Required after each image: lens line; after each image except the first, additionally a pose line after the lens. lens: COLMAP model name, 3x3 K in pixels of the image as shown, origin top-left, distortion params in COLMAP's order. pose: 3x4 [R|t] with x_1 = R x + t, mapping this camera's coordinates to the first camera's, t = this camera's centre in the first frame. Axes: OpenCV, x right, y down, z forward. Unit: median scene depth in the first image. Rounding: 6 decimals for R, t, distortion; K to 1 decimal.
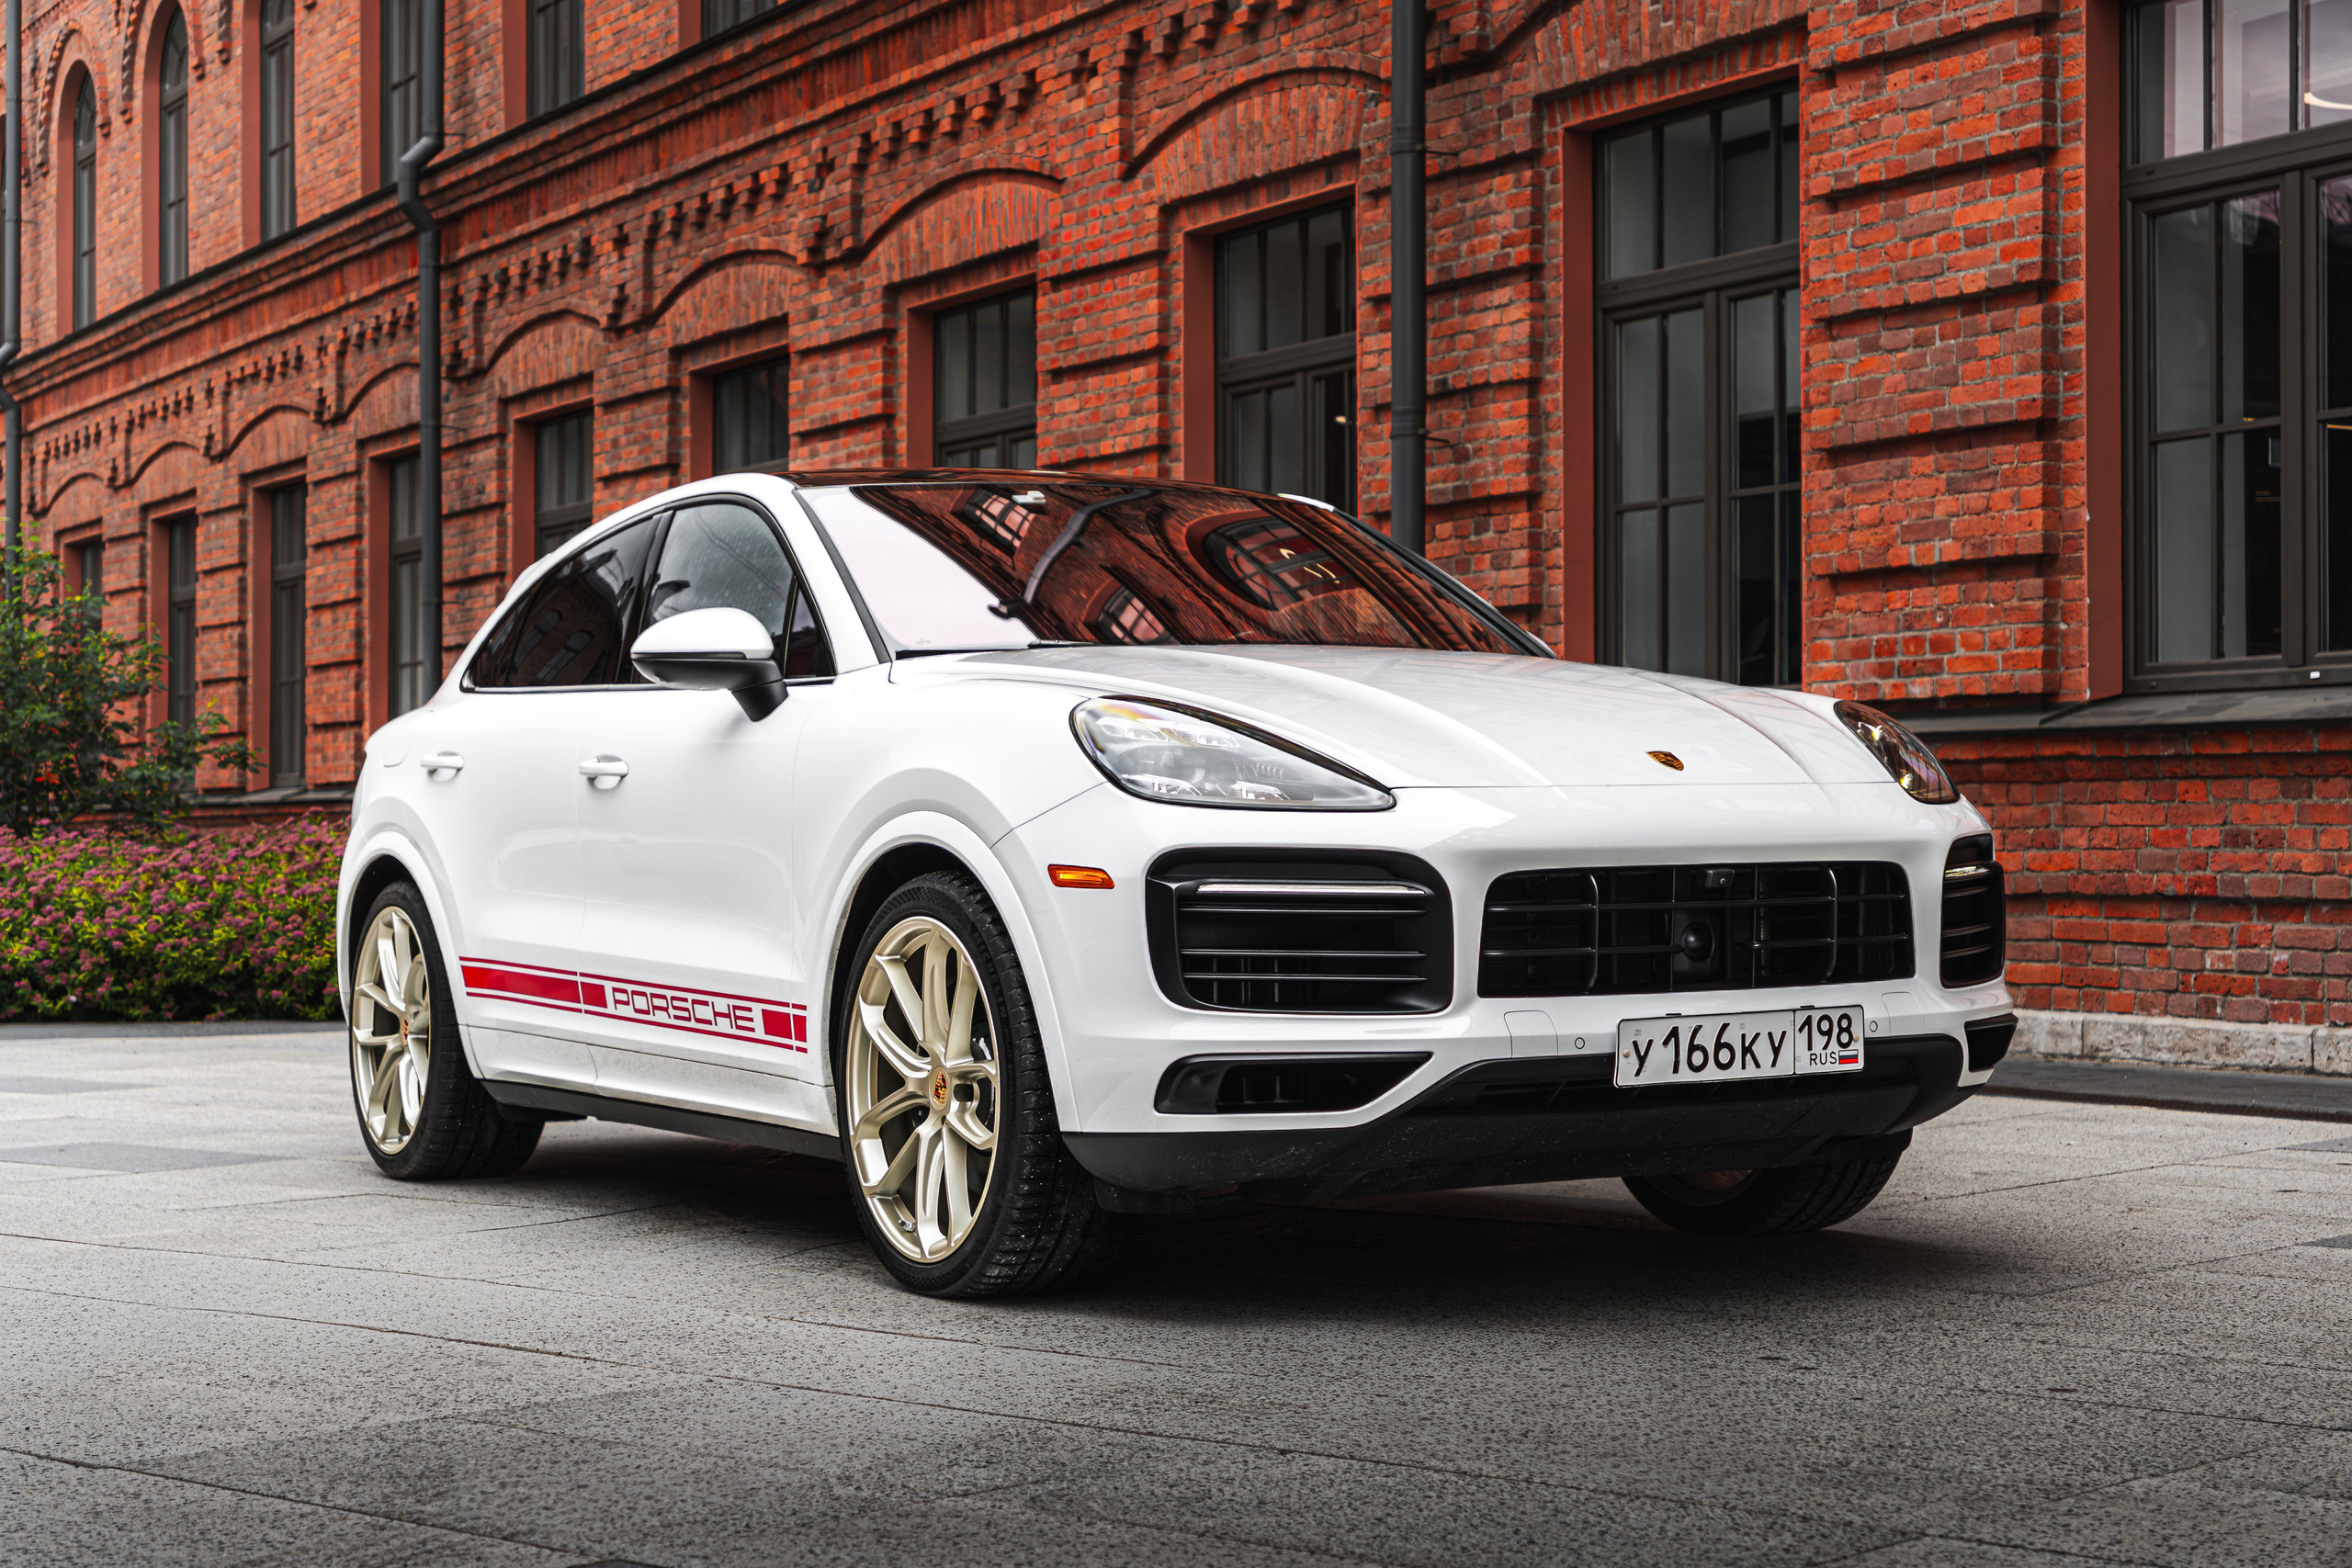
lens RADIAL K [[3664.3, 0, 1103.3], [0, 3664.3, 781.2], [0, 0, 1]] dist [0.011184, 0.150298]
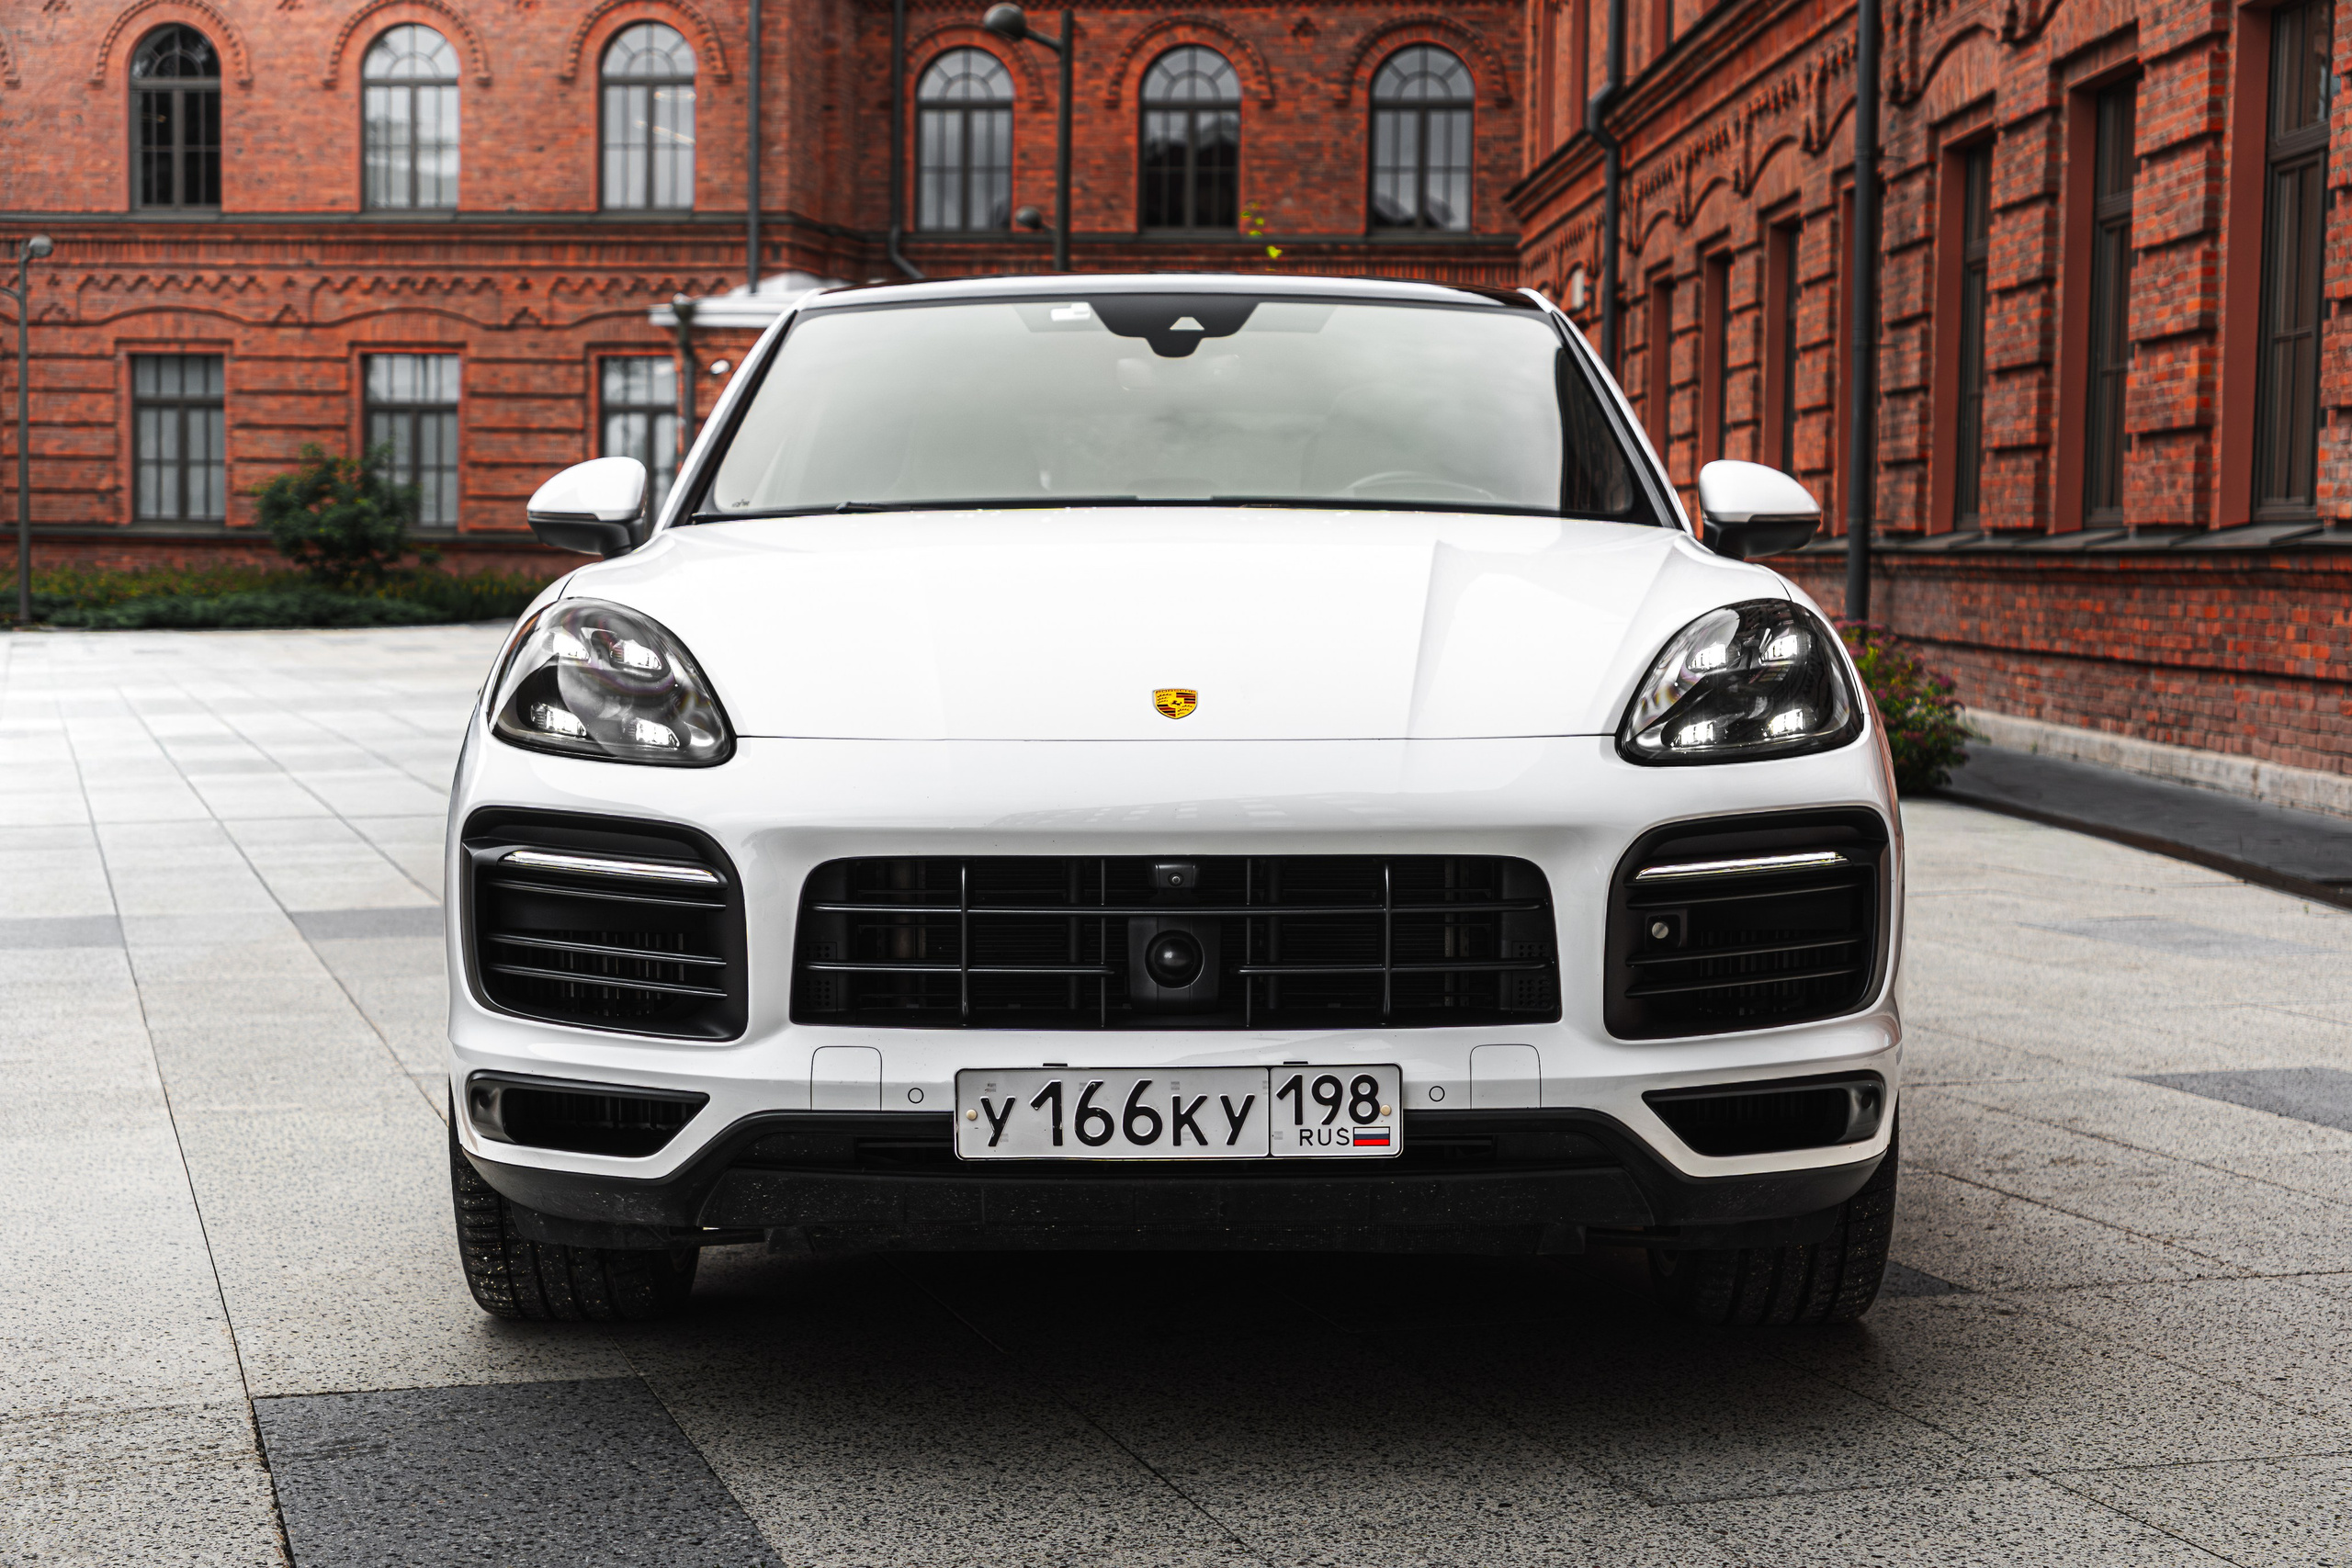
lens RADIAL K [[3608.3, 0, 1176.0], [0, 3608.3, 784.0], [0, 0, 1]] dist [0.032693, 0.044509]
pose [[0.868582, 0.046956, -0.493315, 0.157768], [-0.006827, 0.996540, 0.082835, -0.015134], [0.495498, -0.068581, 0.865898, 0.121228]]
